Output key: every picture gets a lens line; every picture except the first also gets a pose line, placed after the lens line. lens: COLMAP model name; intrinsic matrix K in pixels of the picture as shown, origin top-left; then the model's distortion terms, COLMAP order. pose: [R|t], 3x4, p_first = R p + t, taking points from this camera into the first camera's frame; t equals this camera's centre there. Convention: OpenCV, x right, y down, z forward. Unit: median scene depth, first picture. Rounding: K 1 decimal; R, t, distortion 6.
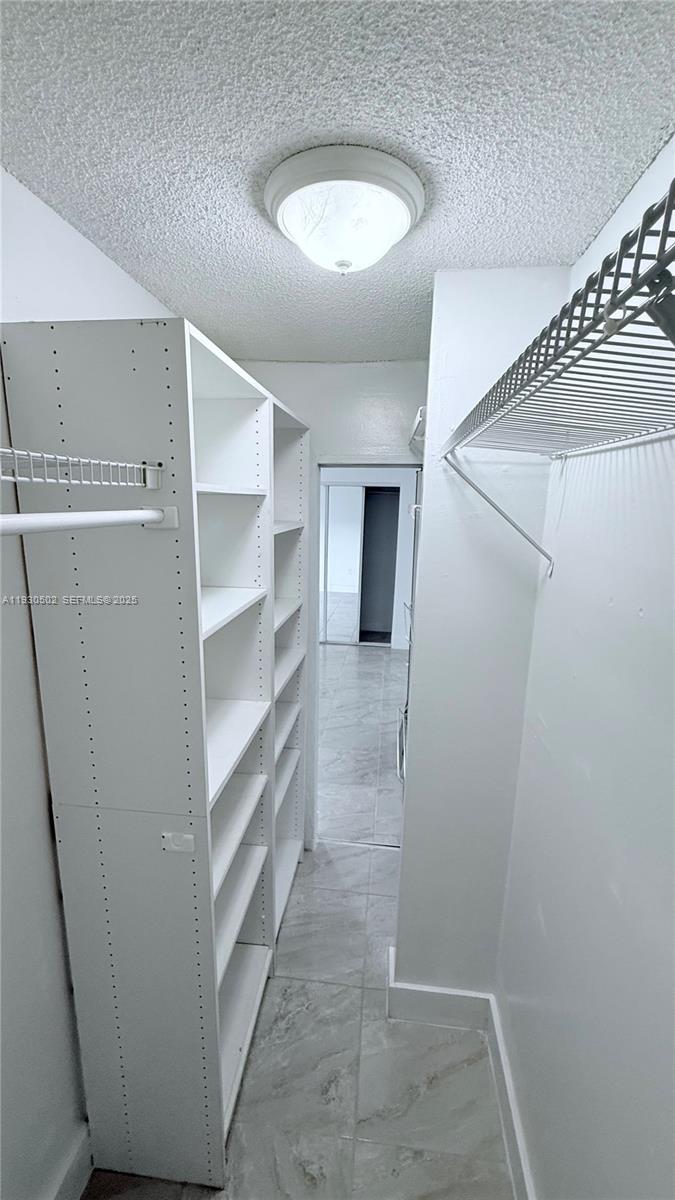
lens RADIAL K [[477.6, 0, 337.5], [0, 477.6, 600.0], [0, 0, 1]] dist [0.000228, 0.000506]
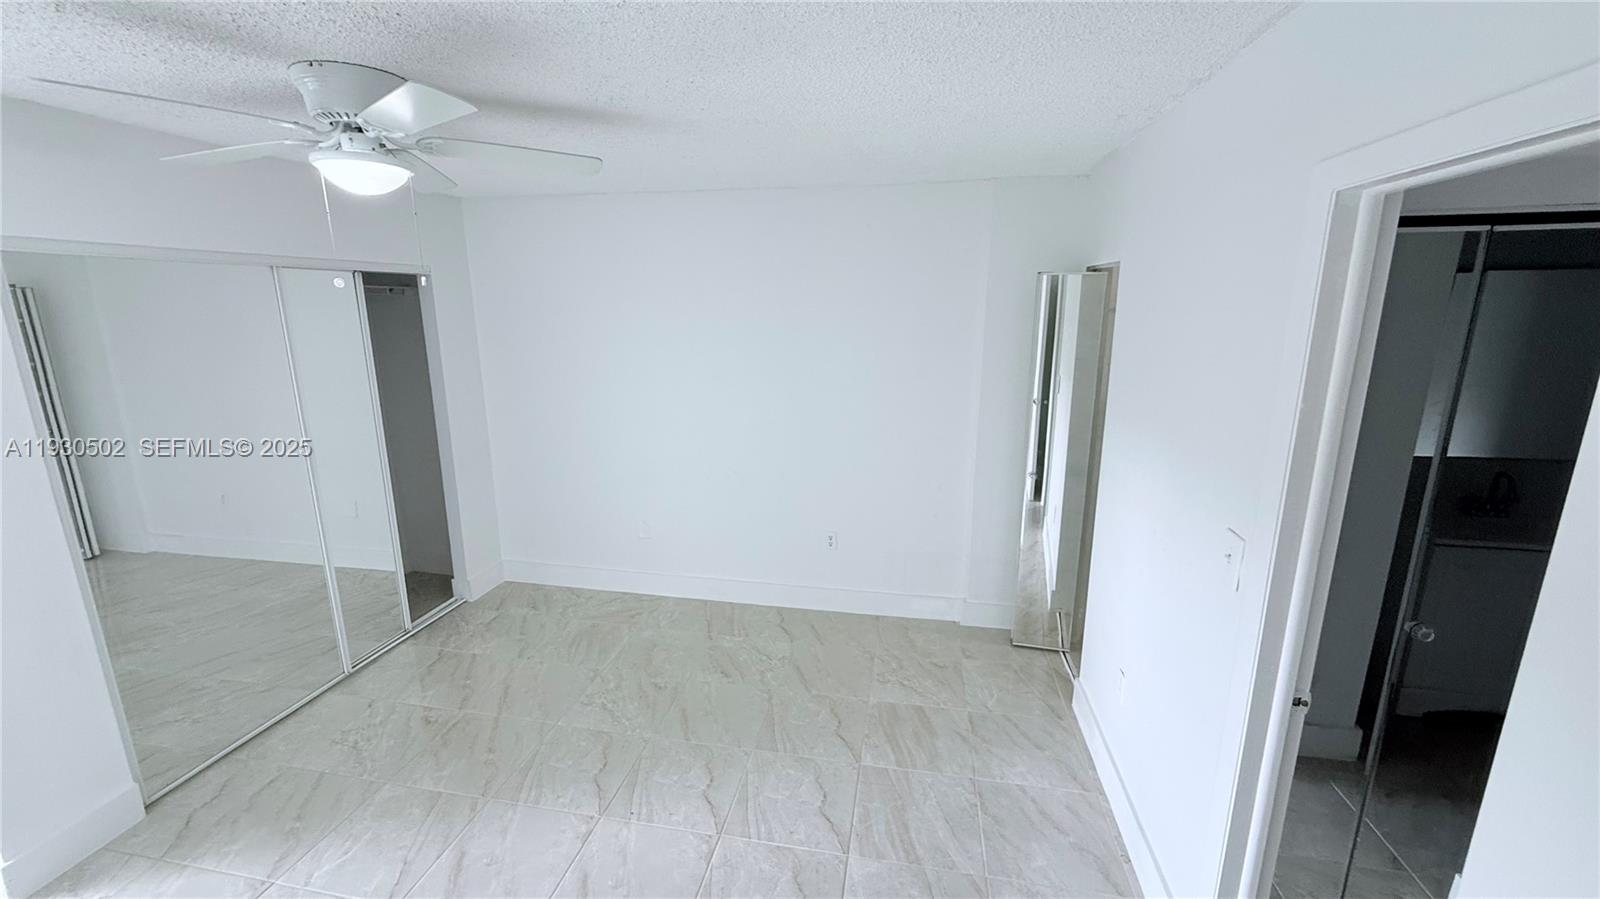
lens RADIAL K [[636.9, 0, 800.0], [0, 636.9, 449.5], [0, 0, 1]] dist [0.000228, 0.000506]
pose [[0.077099, -0.240212, 0.967654, -0.507862], [0.213418, 0.952023, 0.219327, -0.133410], [-0.973914, 0.189605, 0.124666, 0.609238]]
